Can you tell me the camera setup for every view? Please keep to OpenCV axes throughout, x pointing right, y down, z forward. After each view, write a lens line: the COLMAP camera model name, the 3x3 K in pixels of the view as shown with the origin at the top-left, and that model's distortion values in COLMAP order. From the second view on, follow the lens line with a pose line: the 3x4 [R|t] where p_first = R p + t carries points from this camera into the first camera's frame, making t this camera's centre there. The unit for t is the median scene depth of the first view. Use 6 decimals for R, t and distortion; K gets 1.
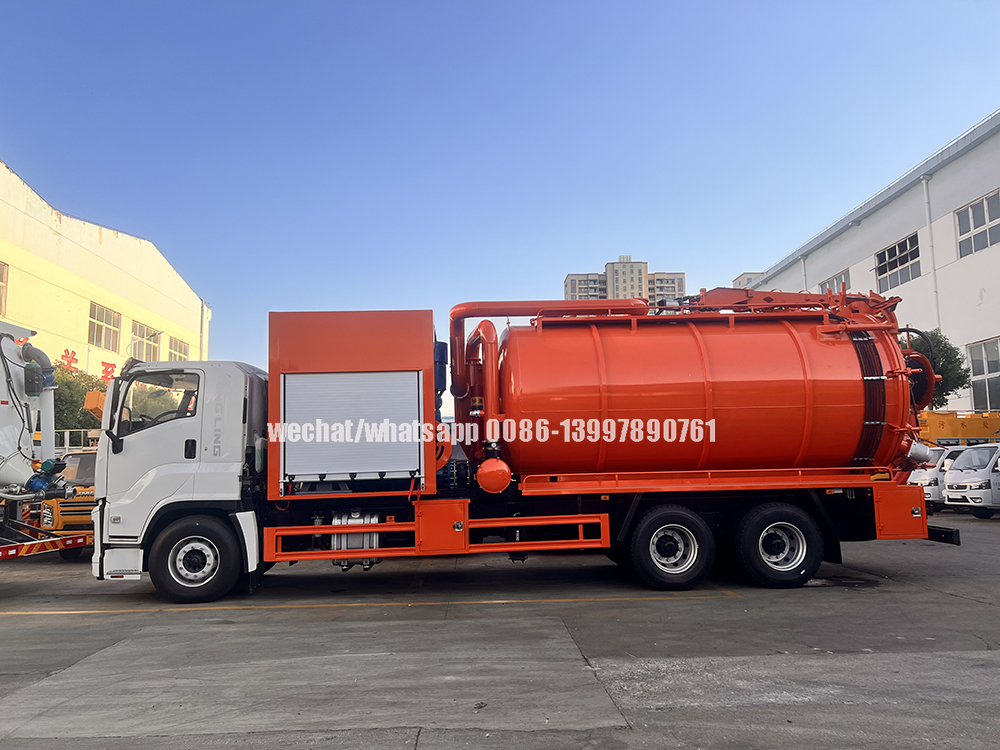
lens RADIAL K [[735.7, 0, 518.6], [0, 735.7, 378.7], [0, 0, 1]] dist [0.080317, -0.104032]
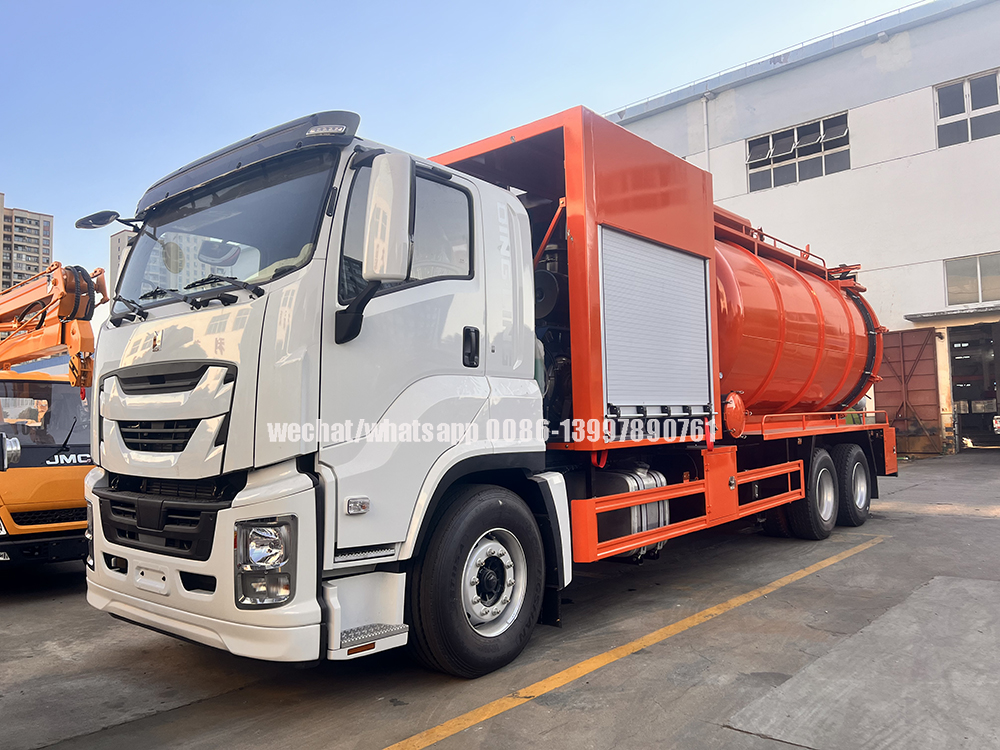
lens RADIAL K [[735.7, 0, 518.6], [0, 735.7, 378.7], [0, 0, 1]] dist [0.080317, -0.104032]
pose [[0.686300, 0.046696, 0.725818, -0.759275], [-0.070495, 0.997509, 0.002481, 0.111133], [-0.723894, -0.052870, 0.687882, 0.657872]]
